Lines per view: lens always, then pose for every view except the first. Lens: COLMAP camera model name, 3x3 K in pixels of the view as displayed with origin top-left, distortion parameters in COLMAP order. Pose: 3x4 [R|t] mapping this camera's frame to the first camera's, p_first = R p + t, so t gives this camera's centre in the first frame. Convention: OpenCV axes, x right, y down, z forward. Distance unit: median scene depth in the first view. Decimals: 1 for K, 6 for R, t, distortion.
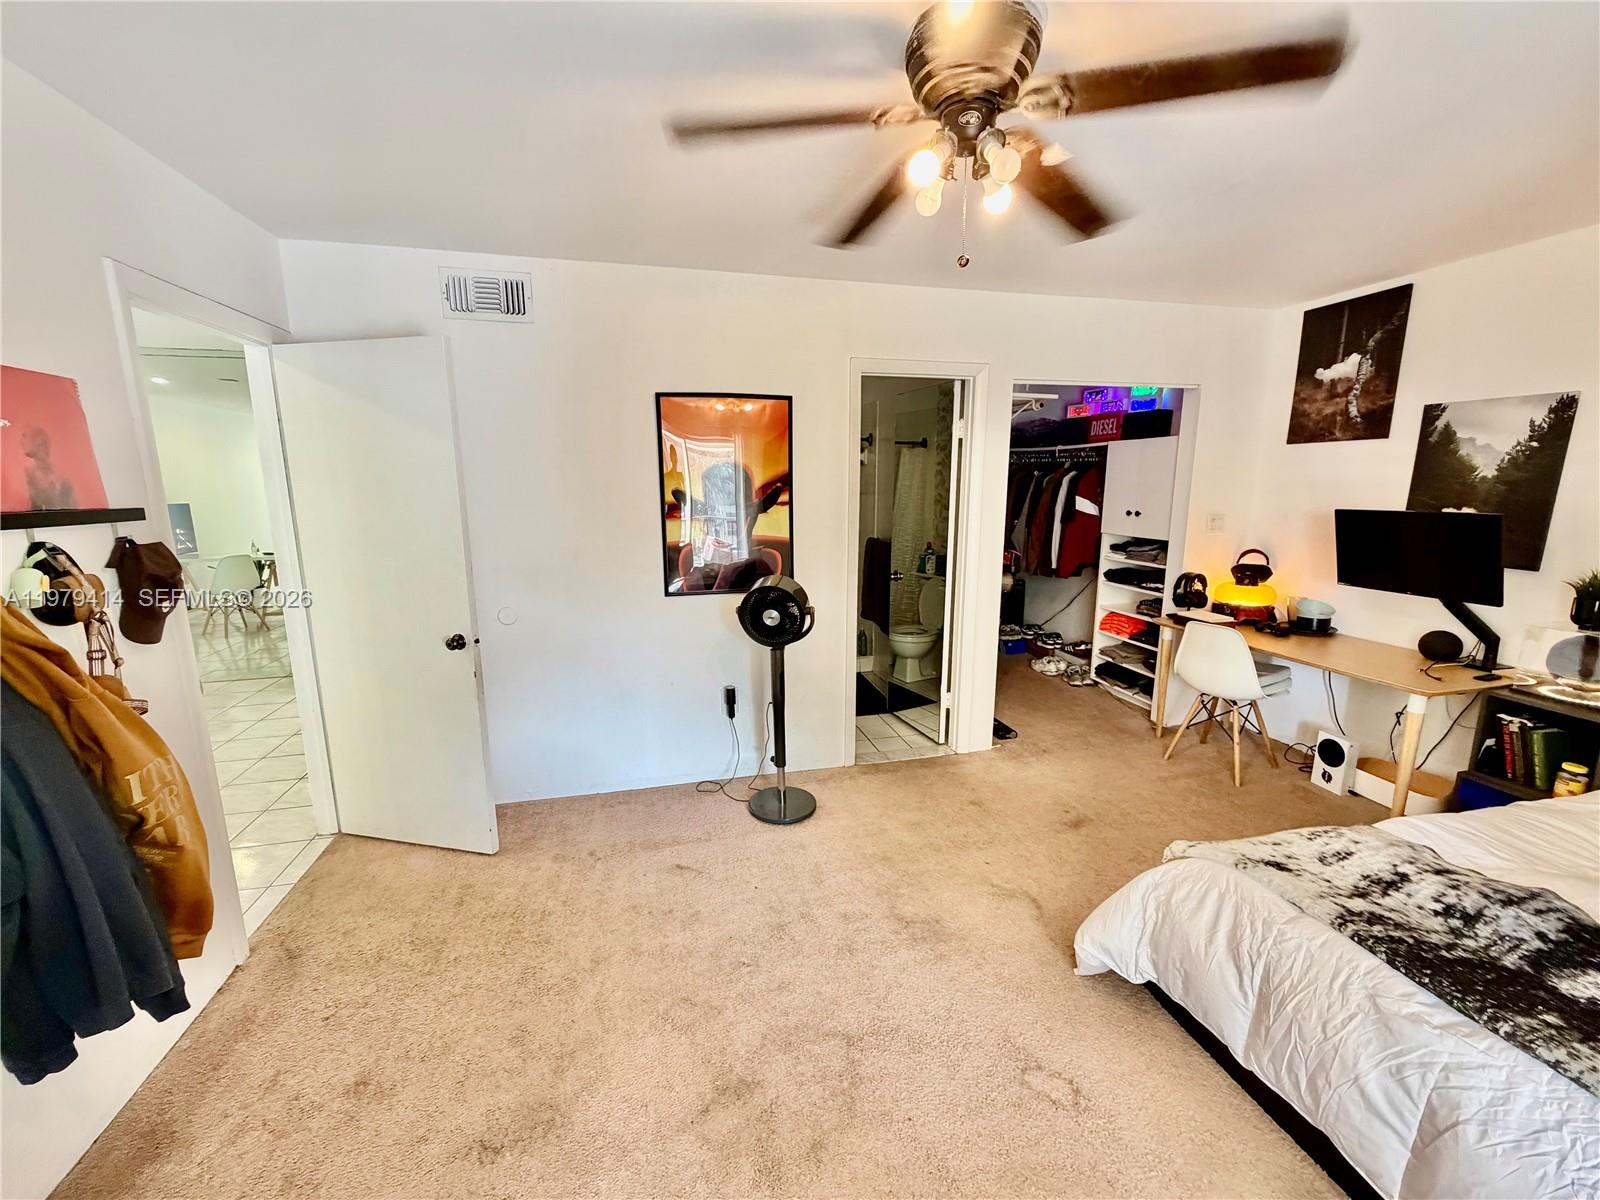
lens RADIAL K [[638.8, 0, 795.9], [0, 638.8, 599.2], [0, 0, 1]] dist [-0.001564, -0.000348]
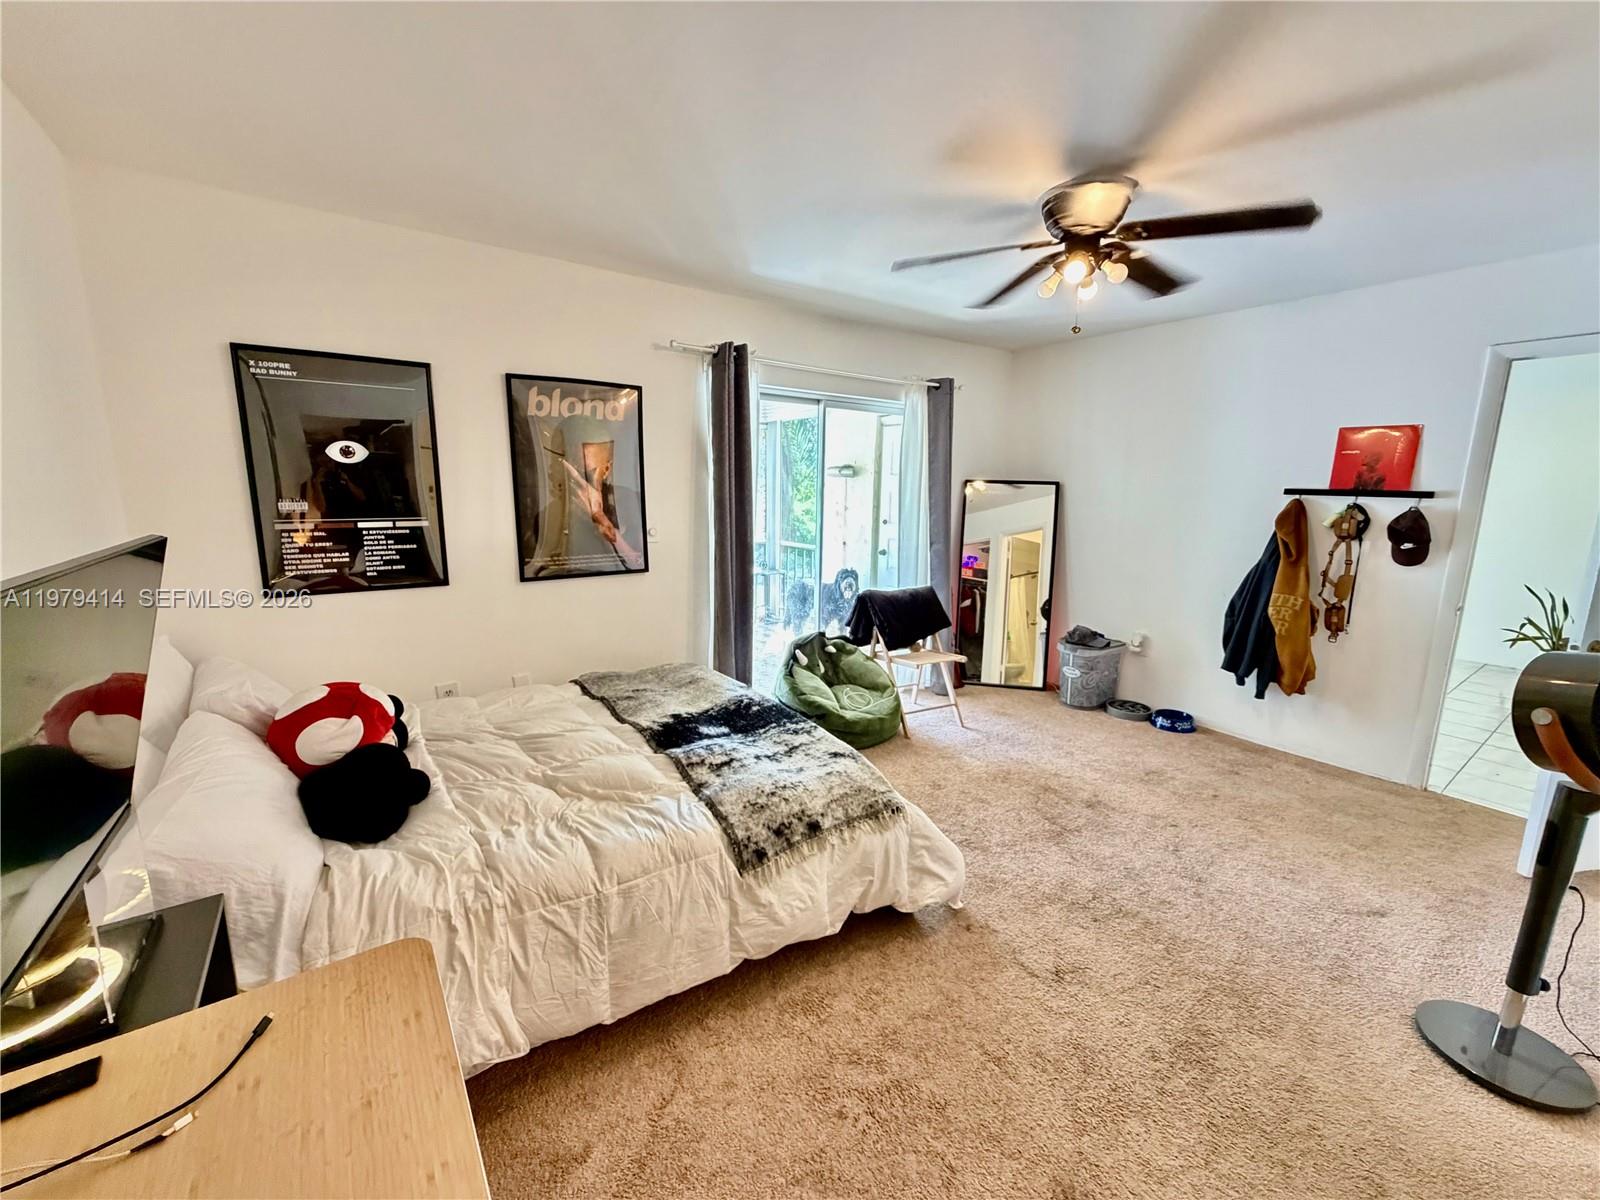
lens RADIAL K [[638.8, 0, 795.9], [0, 638.8, 599.2], [0, 0, 1]] dist [-0.001564, -0.000348]
pose [[-0.926374, 0.060405, -0.371729, 0.746861], [-0.077873, 0.934998, 0.345999, -0.195505], [0.368465, 0.349472, -0.861454, 1.142522]]
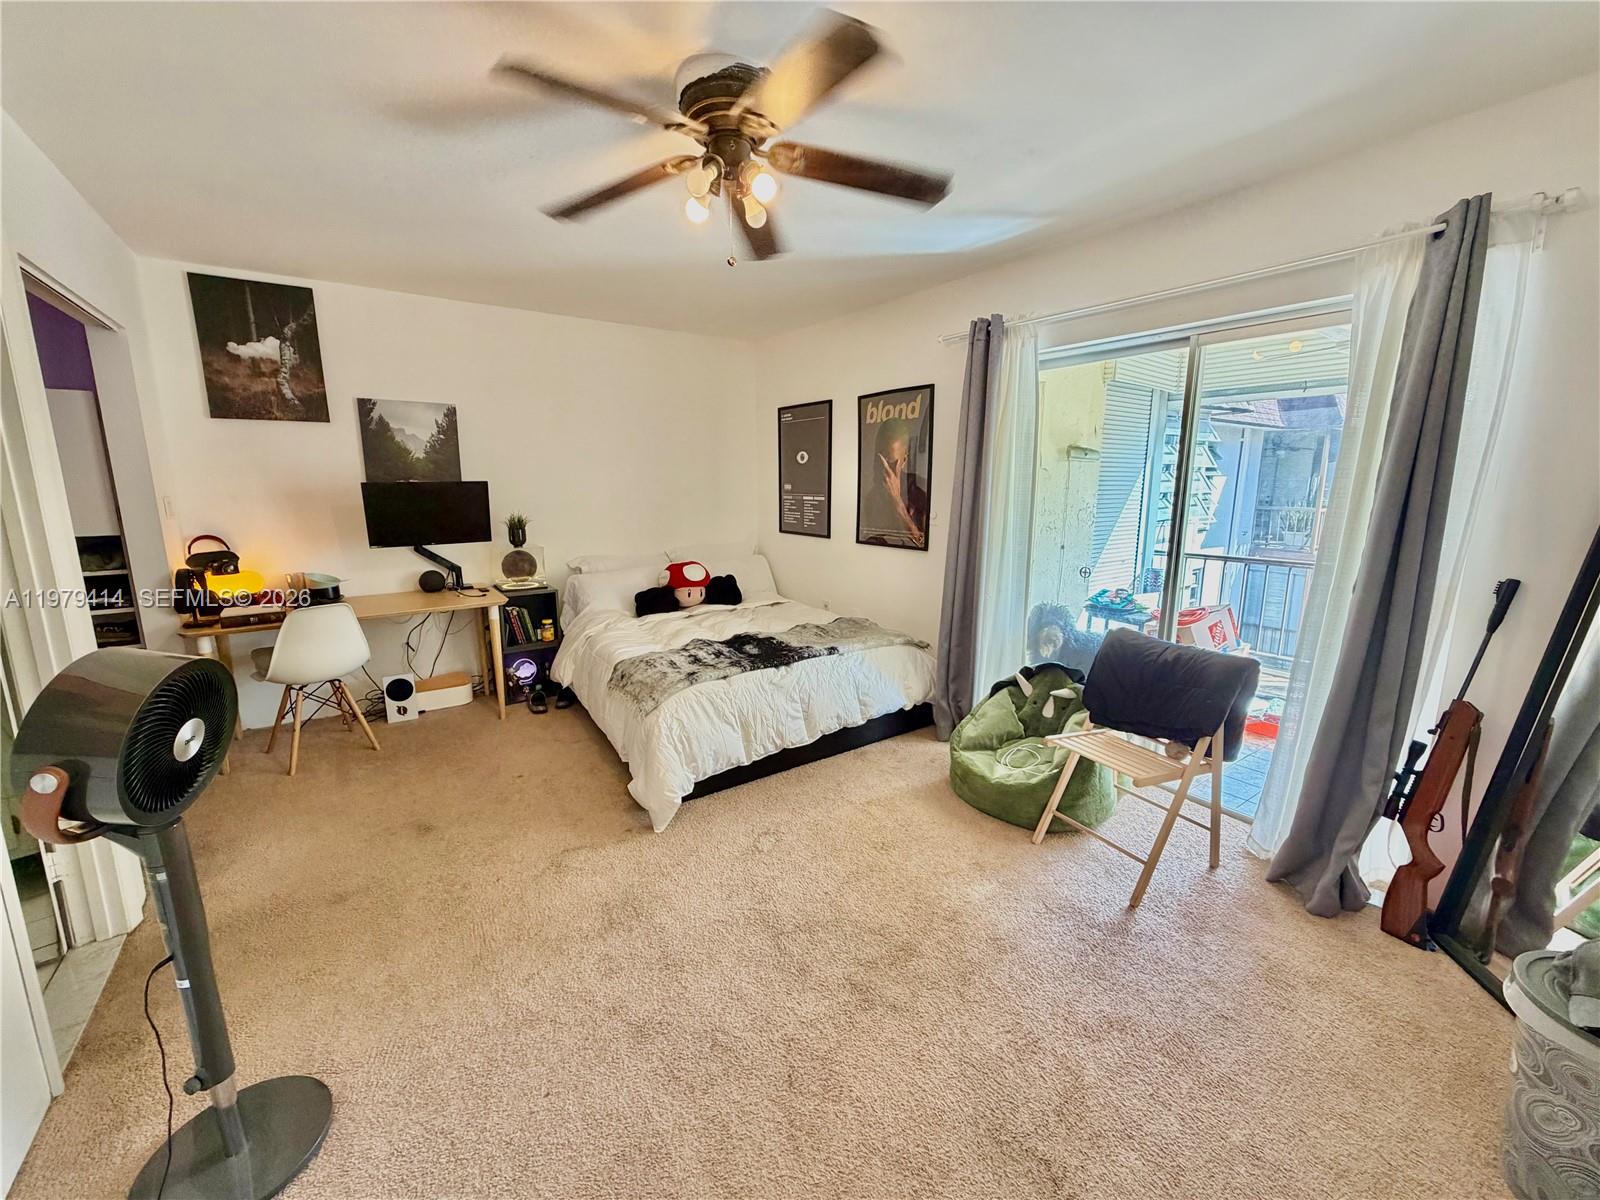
lens RADIAL K [[638.8, 0, 795.9], [0, 638.8, 599.2], [0, 0, 1]] dist [-0.001564, -0.000348]
pose [[-0.369969, -0.164383, 0.914386, -0.516457], [0.172235, 0.955025, 0.241376, -0.083933], [-0.912939, 0.246791, -0.325017, 0.715251]]
